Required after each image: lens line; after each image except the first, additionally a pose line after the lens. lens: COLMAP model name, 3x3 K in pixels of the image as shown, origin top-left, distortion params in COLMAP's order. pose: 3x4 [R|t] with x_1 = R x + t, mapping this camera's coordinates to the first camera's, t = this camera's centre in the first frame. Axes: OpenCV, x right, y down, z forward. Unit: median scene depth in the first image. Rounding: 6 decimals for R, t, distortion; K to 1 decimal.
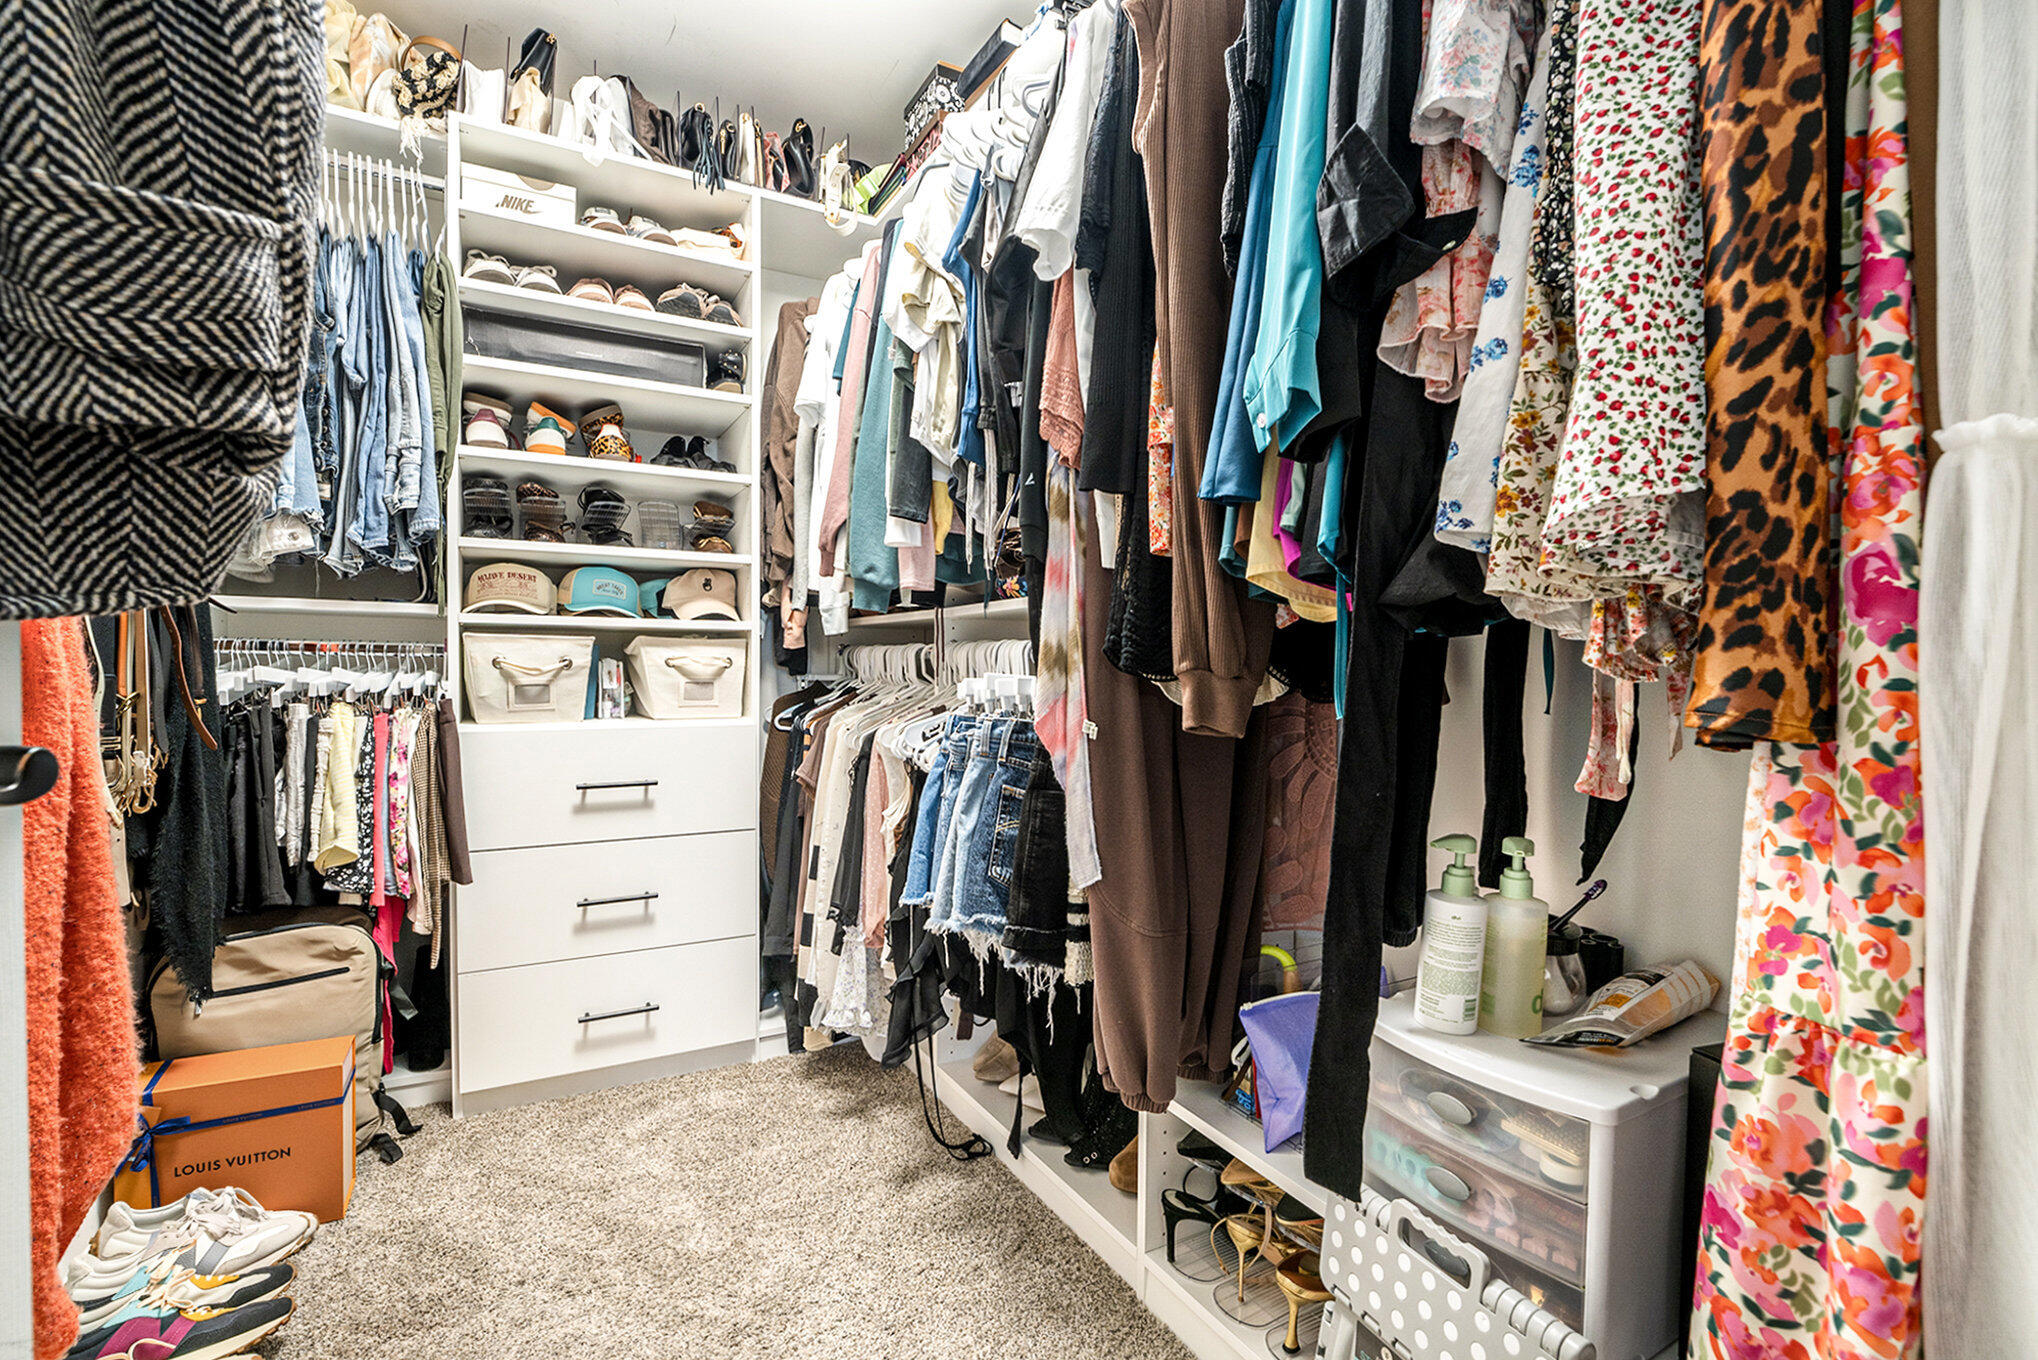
lens RADIAL K [[926.4, 0, 1018.8], [0, 926.4, 684.2], [0, 0, 1]] dist [-0.013986, -0.000559]
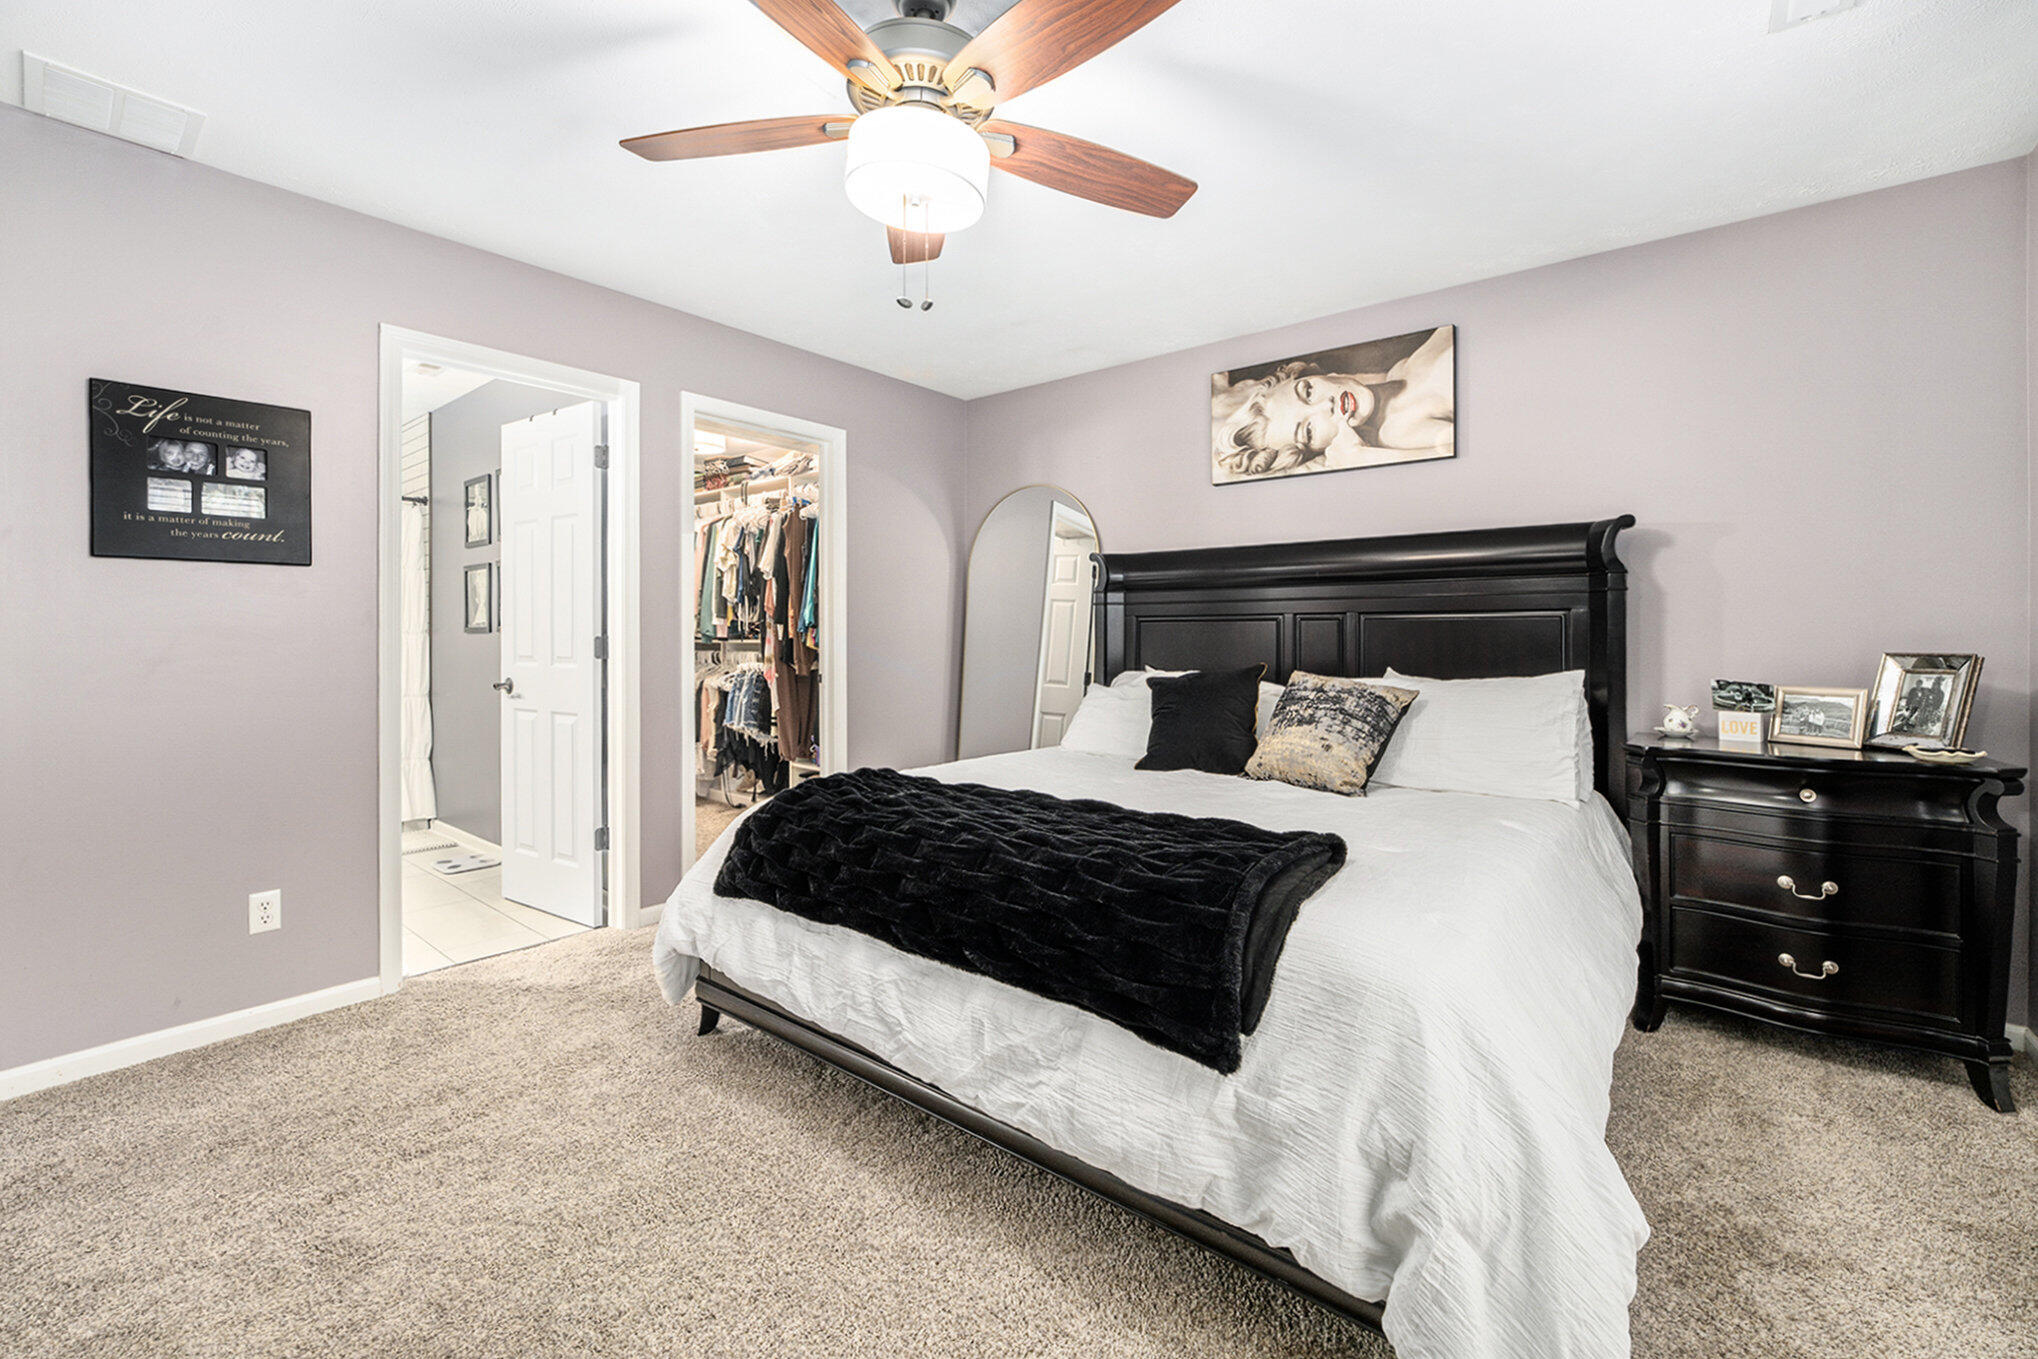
lens RADIAL K [[849.5, 0, 1016.1], [0, 849.5, 648.4], [0, 0, 1]] dist [-0.022494, 0.002680]
pose [[0.933119, -0.013281, 0.359321, -0.261378], [0.014782, 0.999890, -0.001430, -0.048466], [-0.359263, 0.006646, 0.933213, -2.705441]]
